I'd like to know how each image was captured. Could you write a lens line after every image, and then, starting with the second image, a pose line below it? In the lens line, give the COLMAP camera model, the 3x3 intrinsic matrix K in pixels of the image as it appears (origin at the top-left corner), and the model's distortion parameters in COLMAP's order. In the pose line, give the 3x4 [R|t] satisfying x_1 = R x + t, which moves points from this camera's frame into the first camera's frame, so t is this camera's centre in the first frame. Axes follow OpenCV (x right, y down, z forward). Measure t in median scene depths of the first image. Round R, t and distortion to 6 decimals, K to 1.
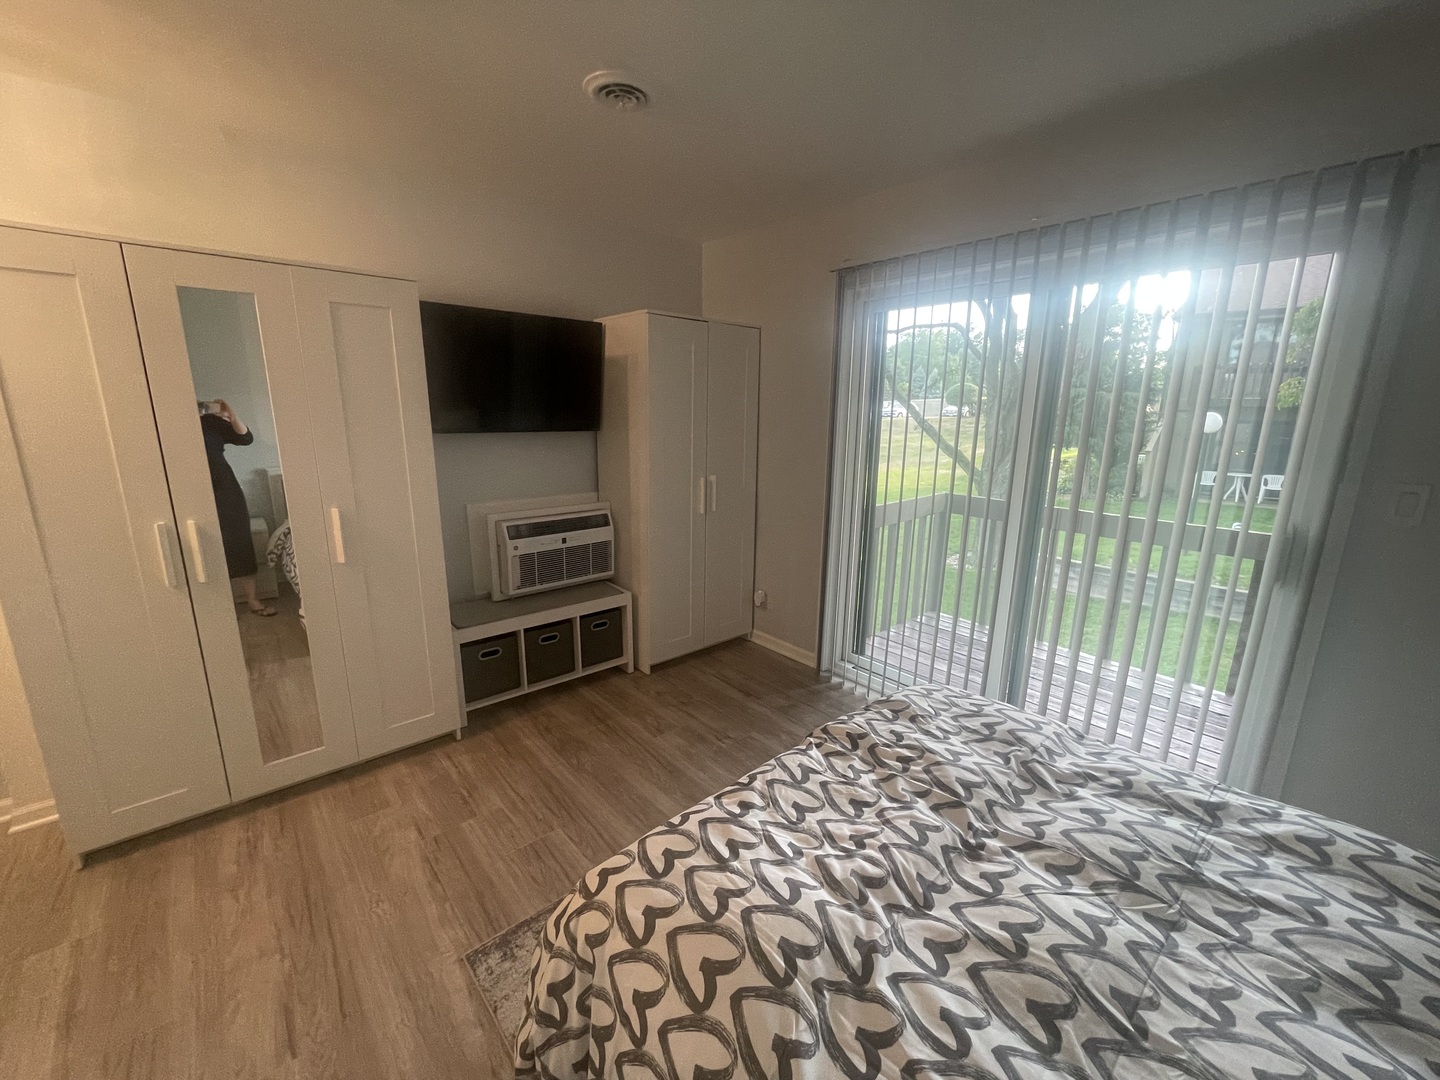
lens RADIAL K [[584.2, 0, 720.0], [0, 584.2, 540.2], [0, 0, 1]] dist [-0.000595, -0.000031]
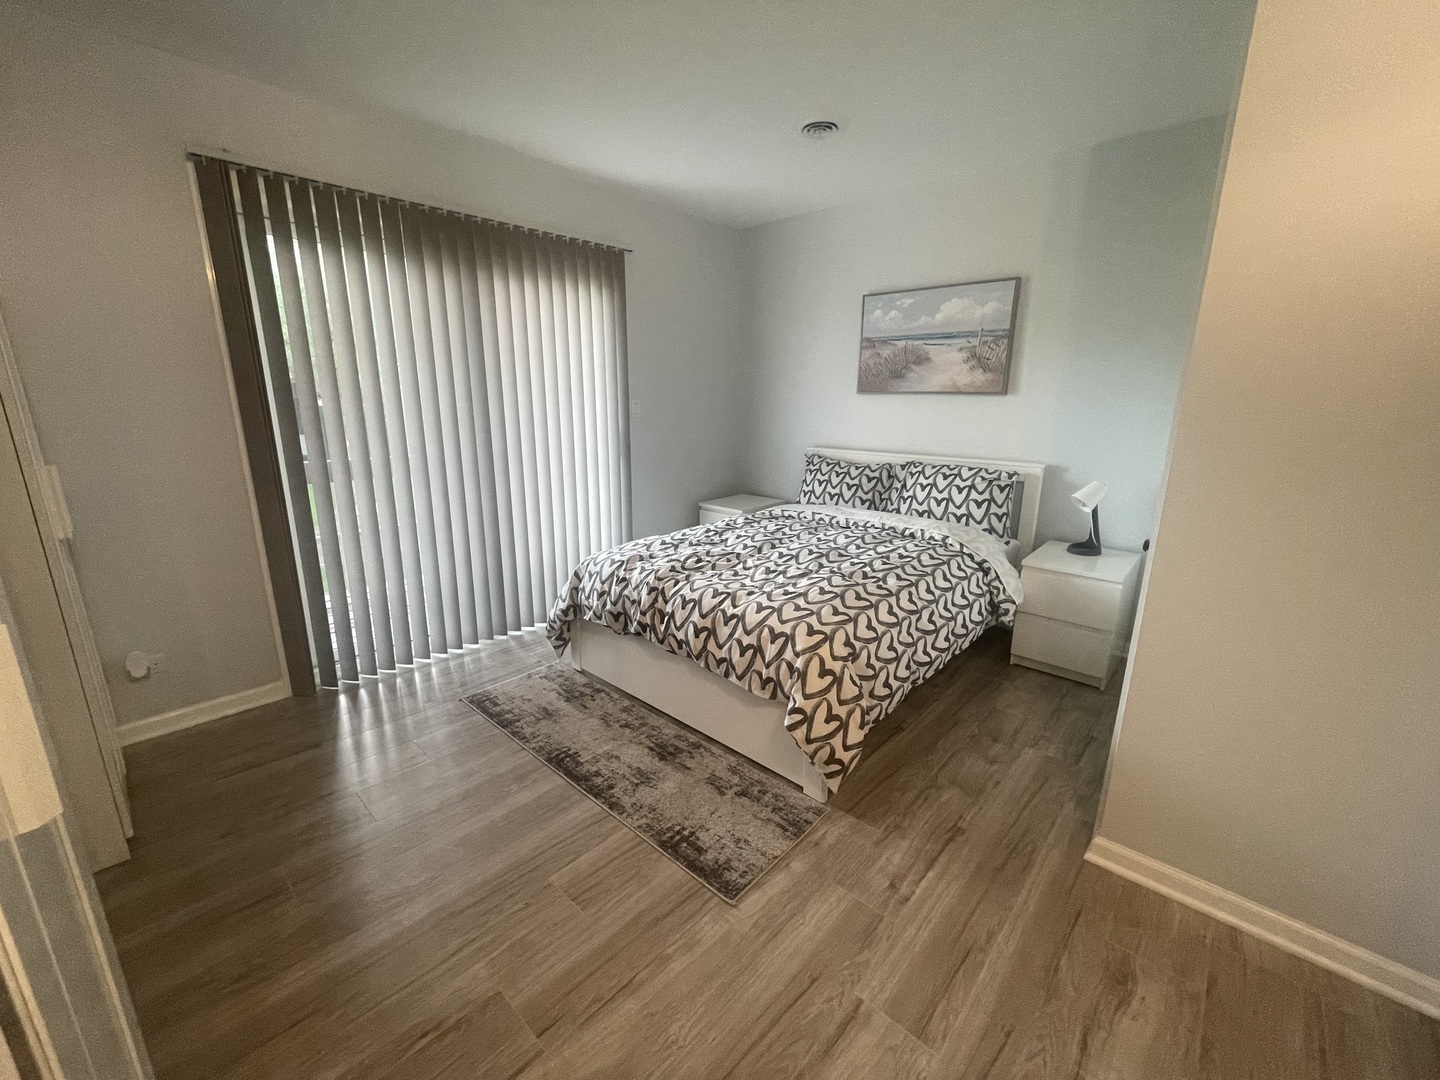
lens RADIAL K [[584.2, 0, 720.9], [0, 584.2, 542.8], [0, 0, 1]] dist [-0.000595, -0.000031]
pose [[-0.112020, -0.252930, 0.960978, -1.322121], [0.212727, 0.938542, 0.271822, -0.127686], [-0.970669, 0.234875, -0.051331, 1.005012]]
